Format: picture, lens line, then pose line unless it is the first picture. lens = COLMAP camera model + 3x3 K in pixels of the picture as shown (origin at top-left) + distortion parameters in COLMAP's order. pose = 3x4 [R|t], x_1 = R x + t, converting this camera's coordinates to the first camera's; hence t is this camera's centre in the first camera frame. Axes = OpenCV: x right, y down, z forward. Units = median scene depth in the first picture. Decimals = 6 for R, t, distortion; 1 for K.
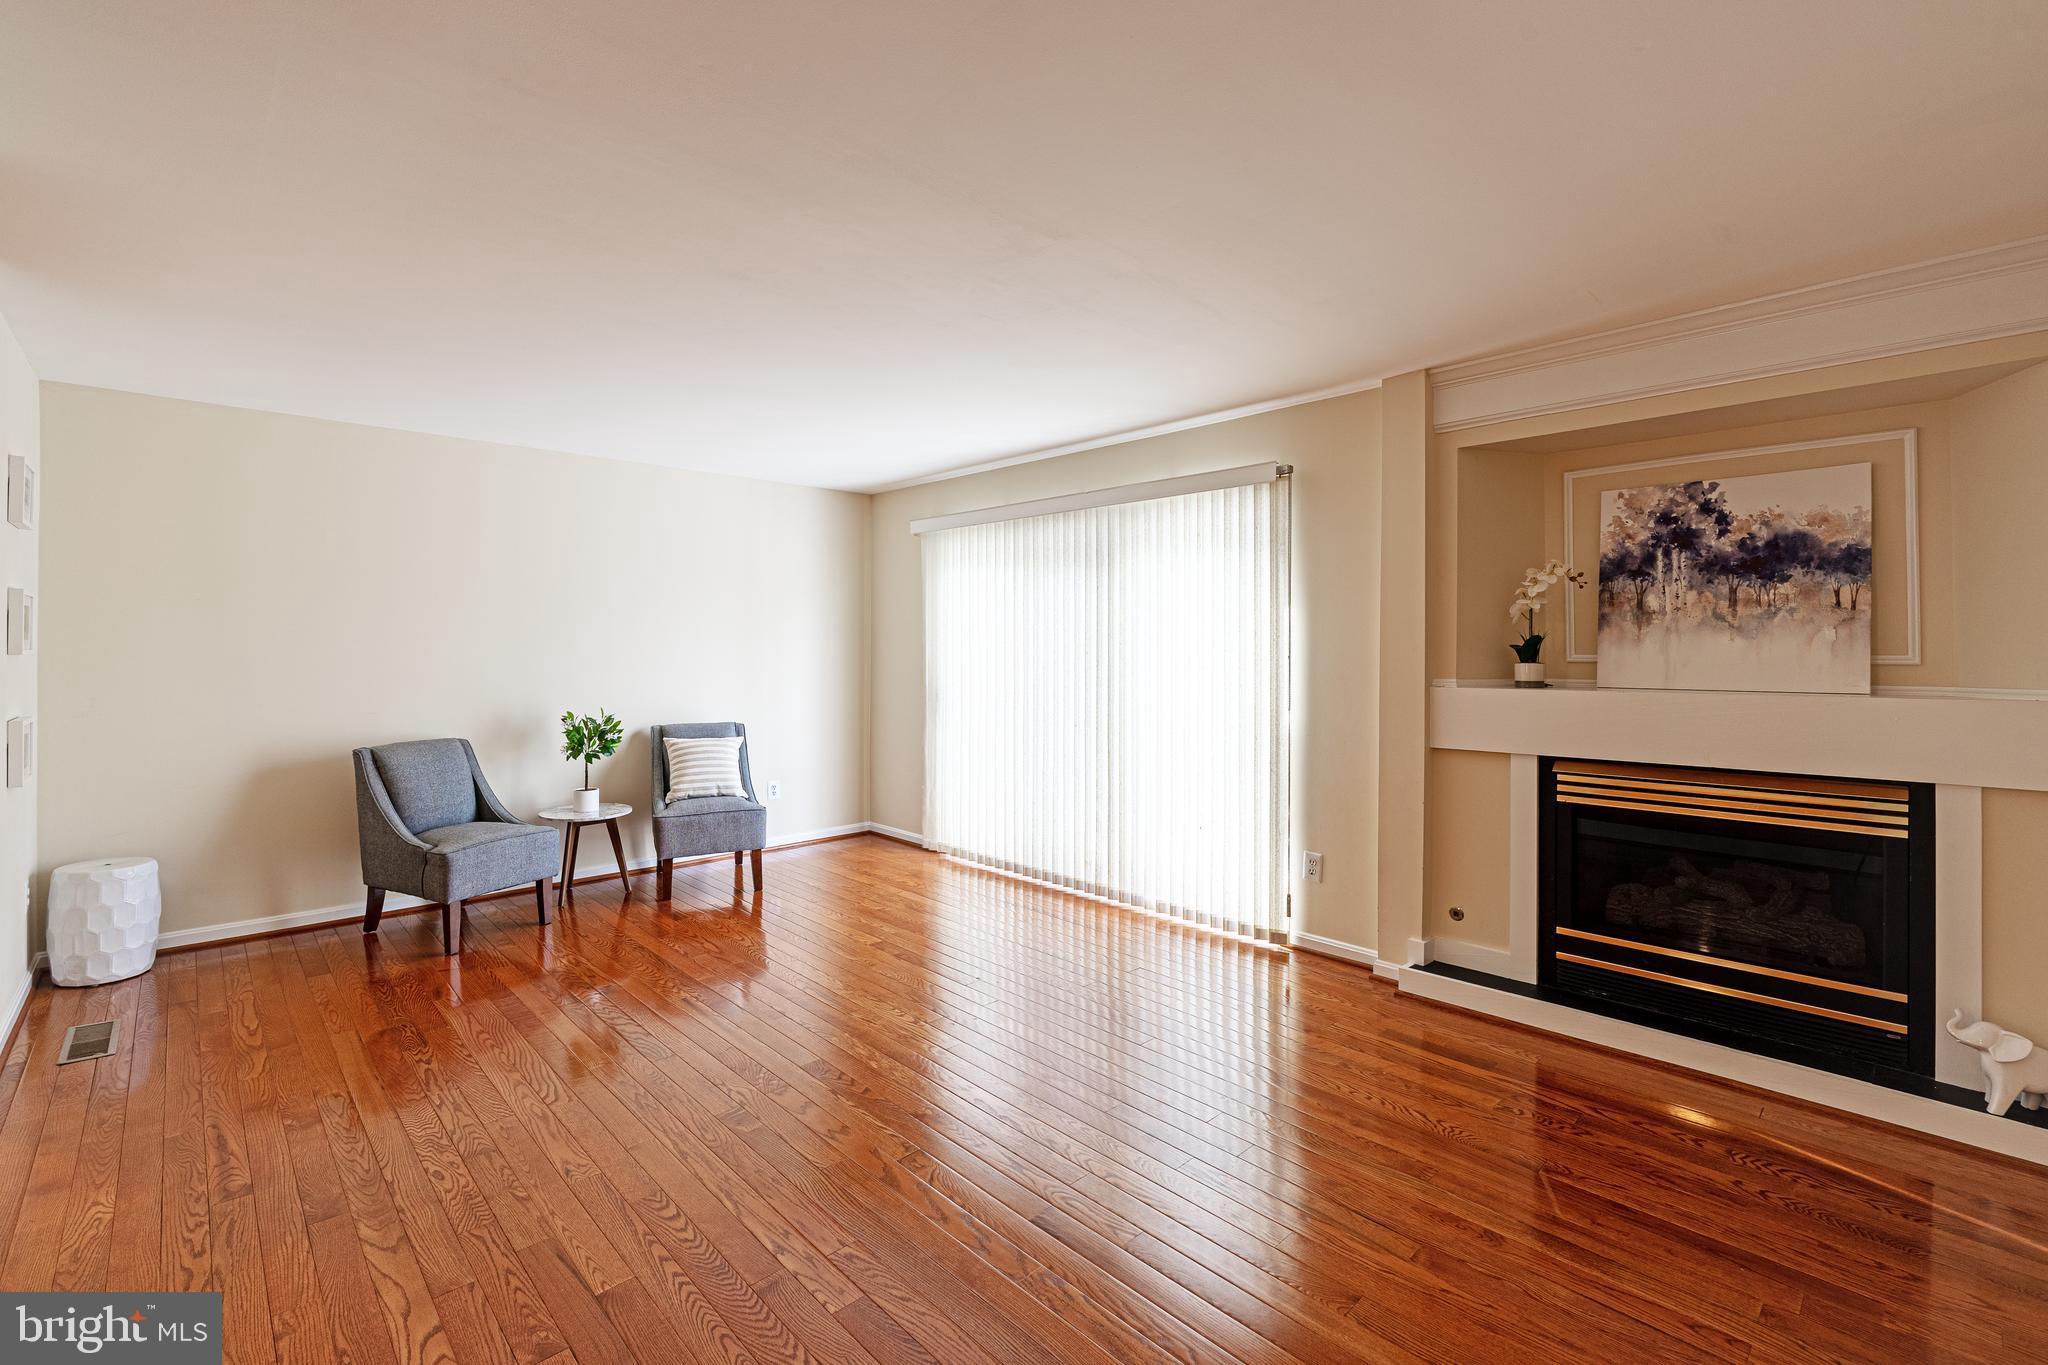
lens RADIAL K [[890.2, 0, 1007.3], [0, 890.2, 654.0], [0, 0, 1]] dist [-0.004697, -0.000776]
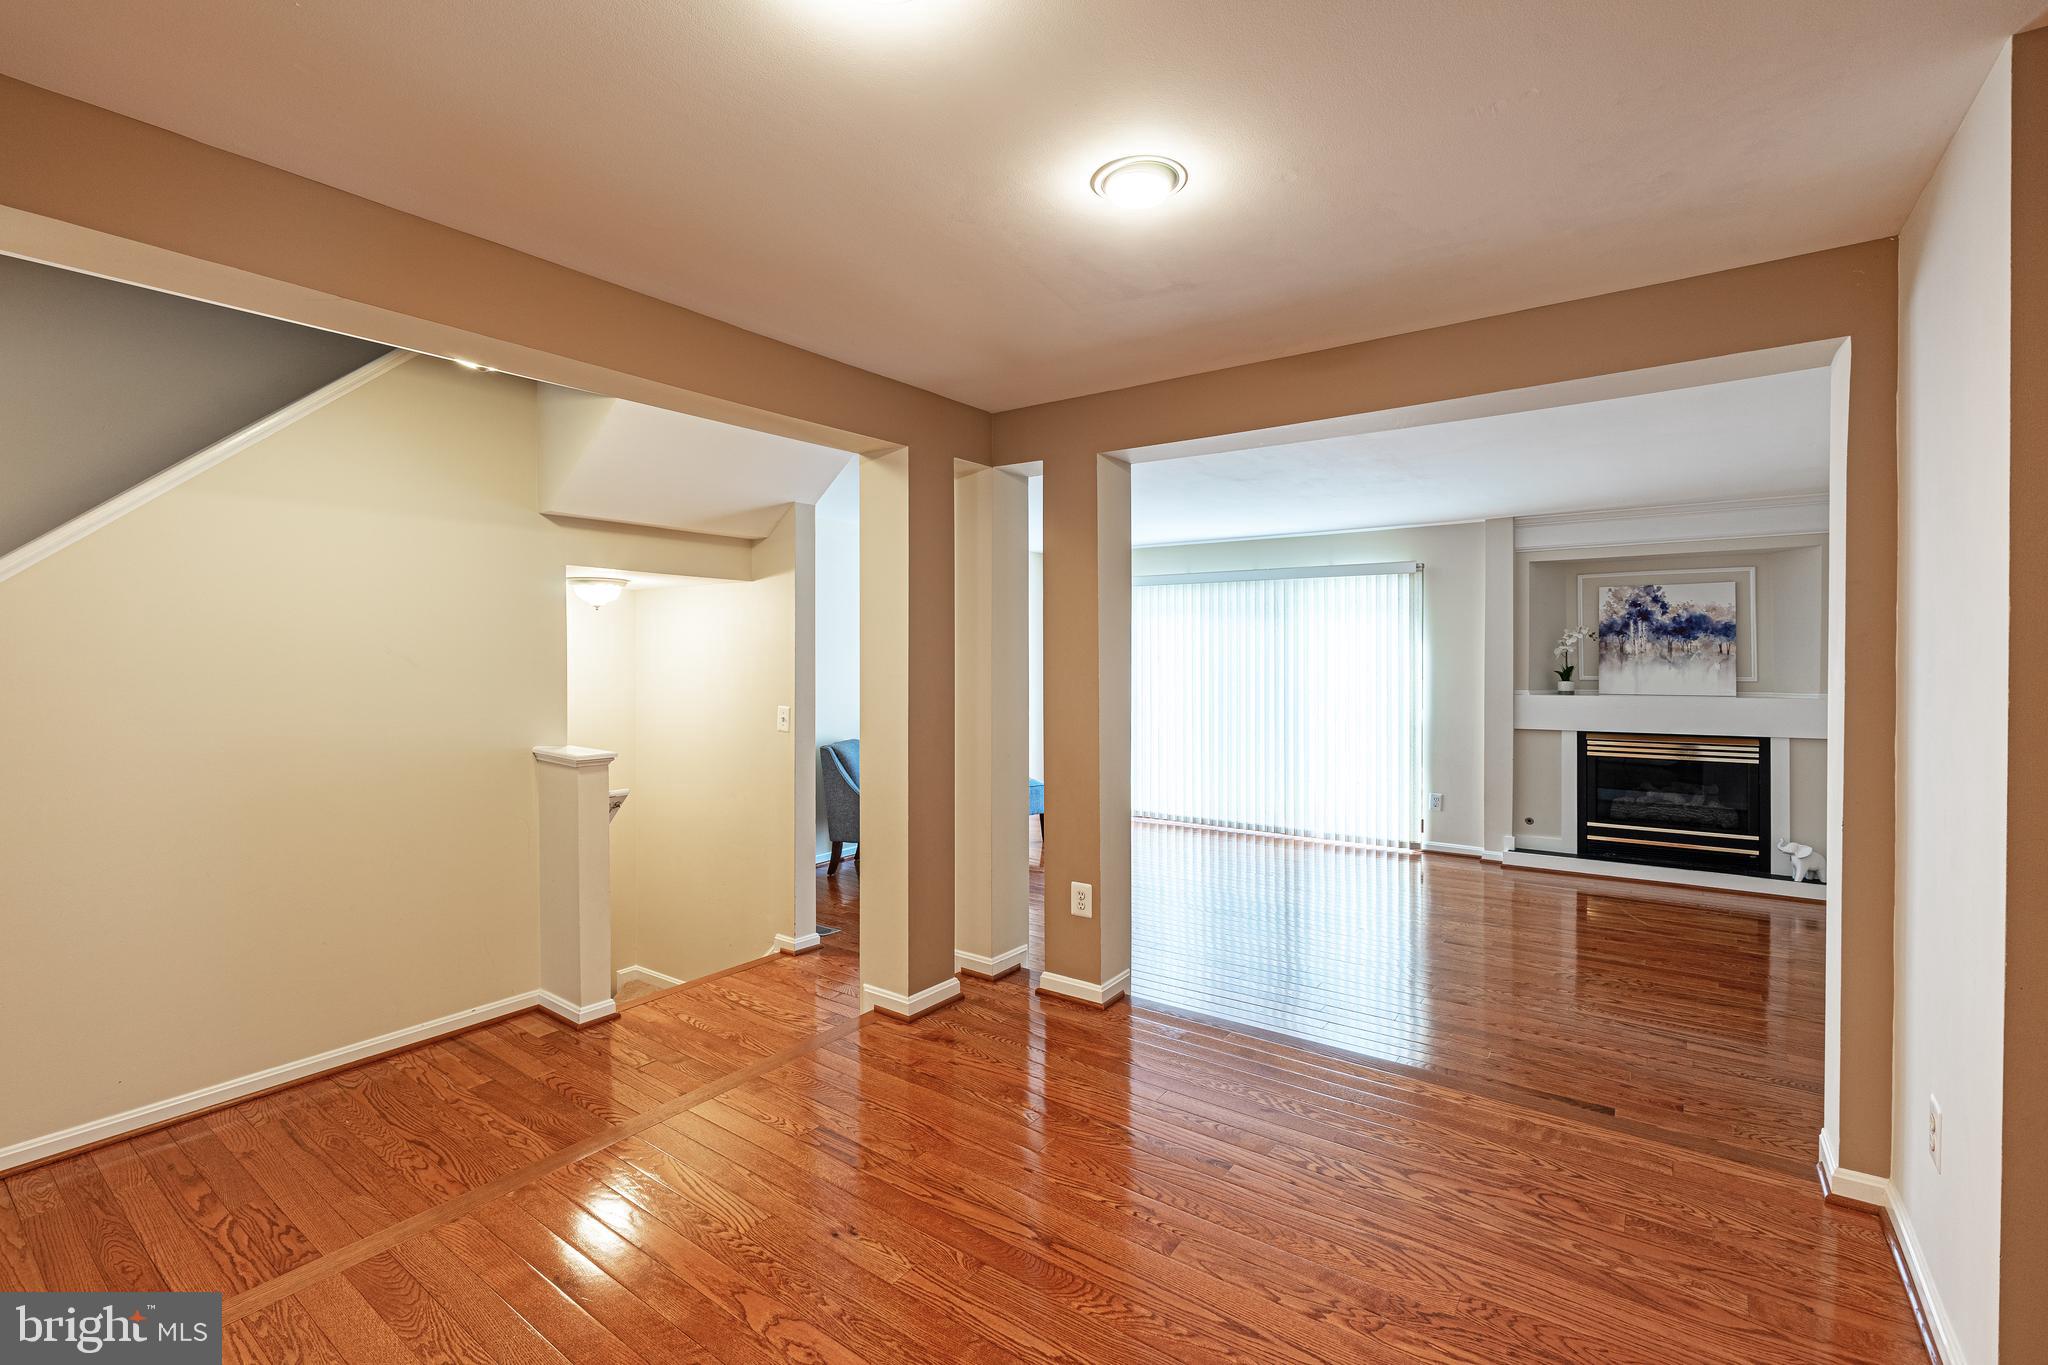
lens RADIAL K [[890.2, 0, 1018.9], [0, 890.2, 664.5], [0, 0, 1]] dist [-0.004697, -0.000776]
pose [[0.982961, -0.003093, 0.183786, -0.875379], [0.003034, 0.999995, 0.000602, -0.029232], [-0.183787, -0.000034, 0.982966, -0.602155]]
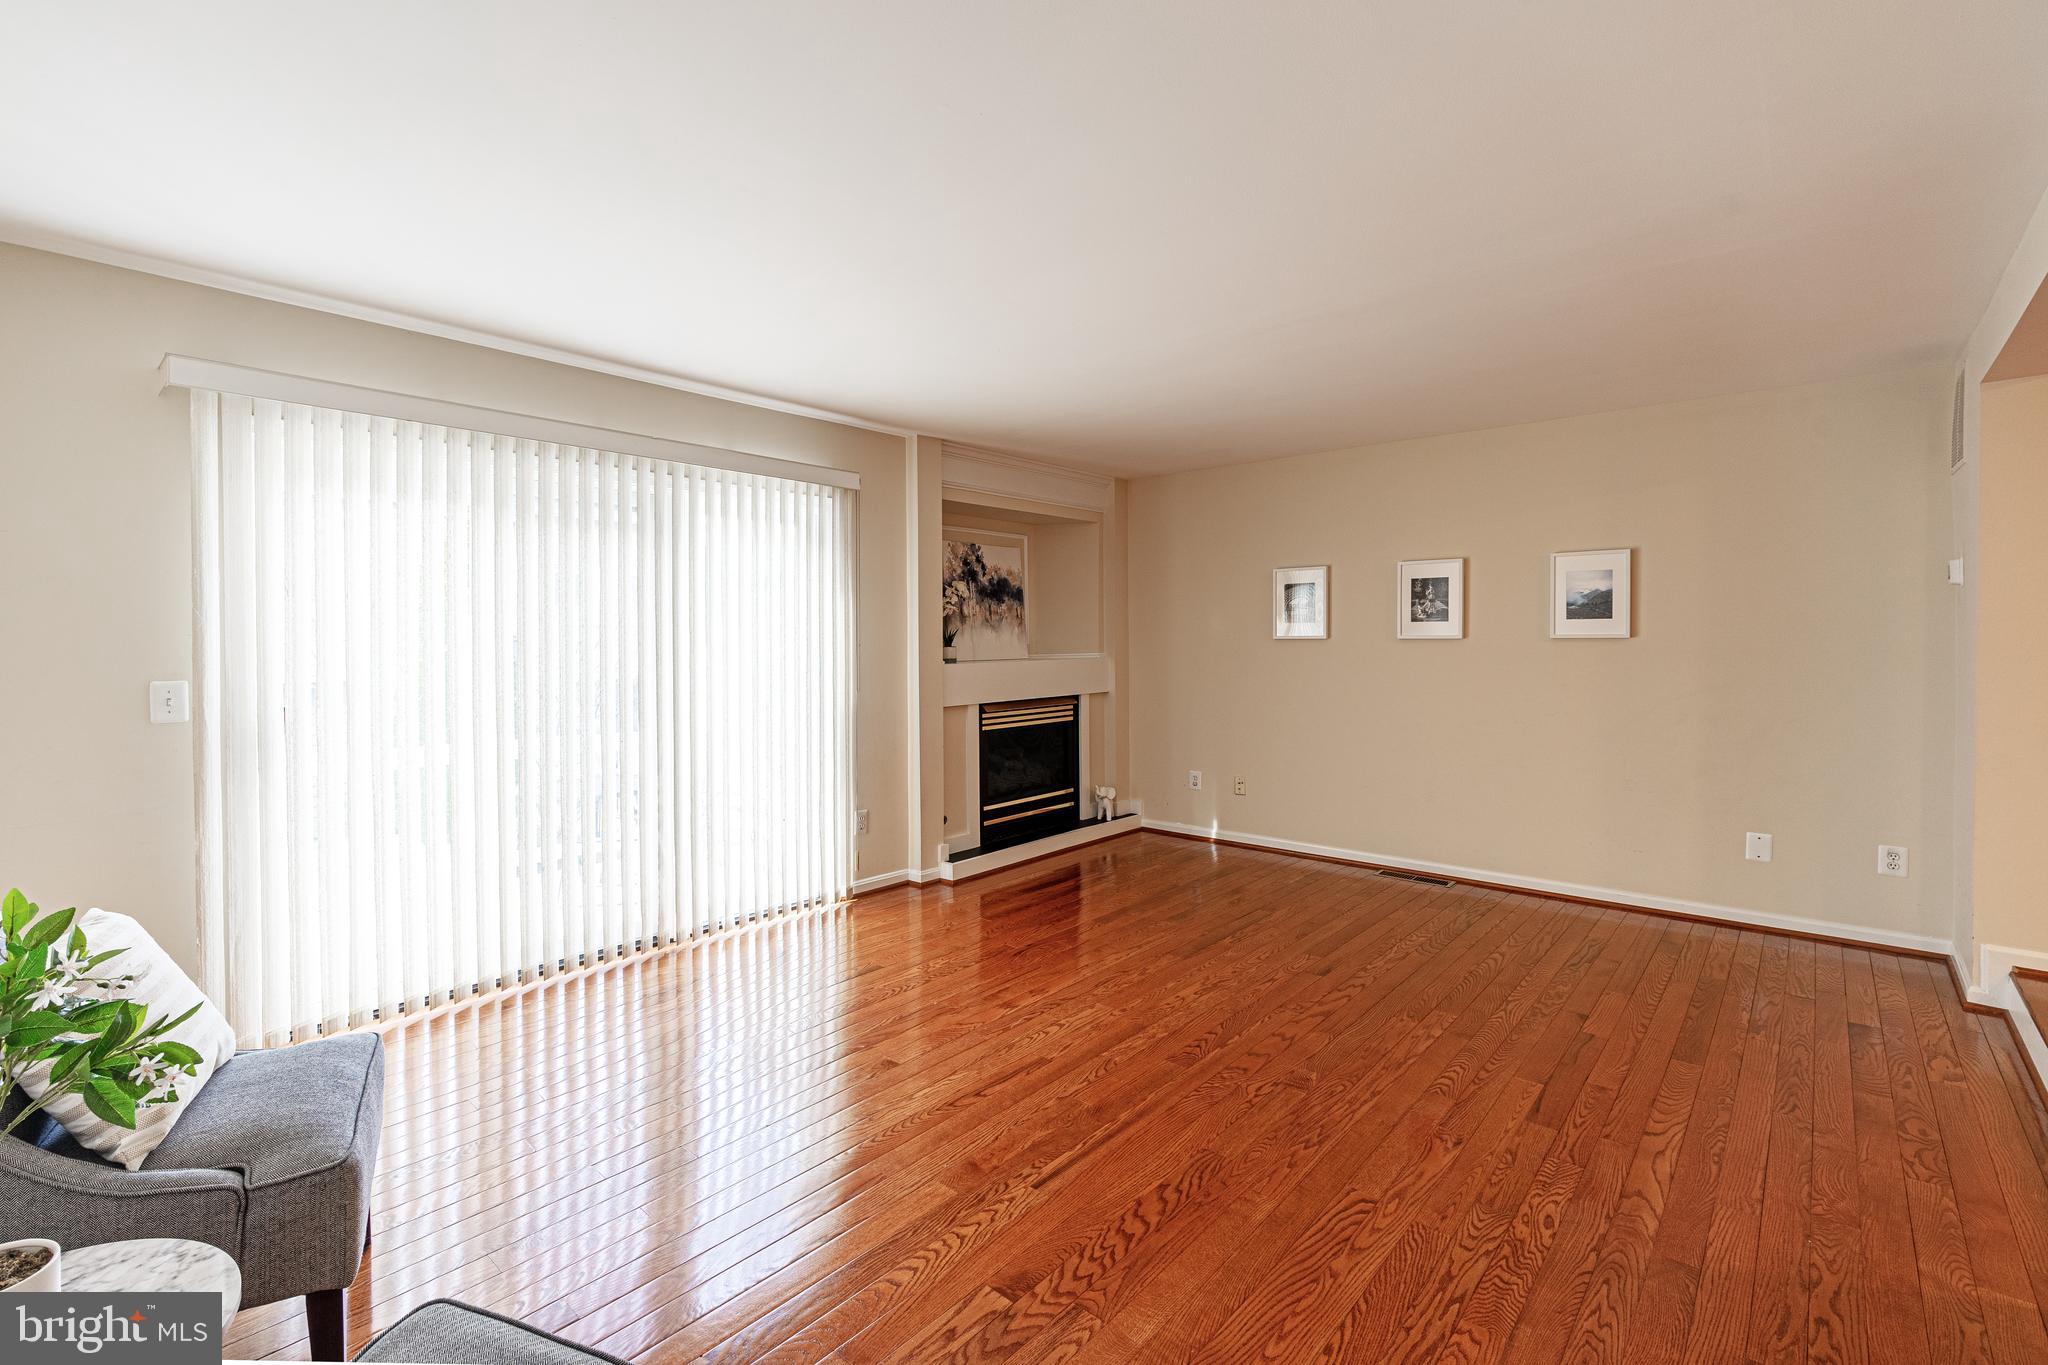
lens RADIAL K [[935.2, 0, 956.8], [0, 935.2, 649.6], [0, 0, 1]] dist [-0.005316, -0.000166]
pose [[-0.064476, -0.014205, 0.997818, -1.063300], [0.005721, 0.999877, 0.014604, -0.009031], [-0.997903, 0.006650, -0.064386, 1.121610]]
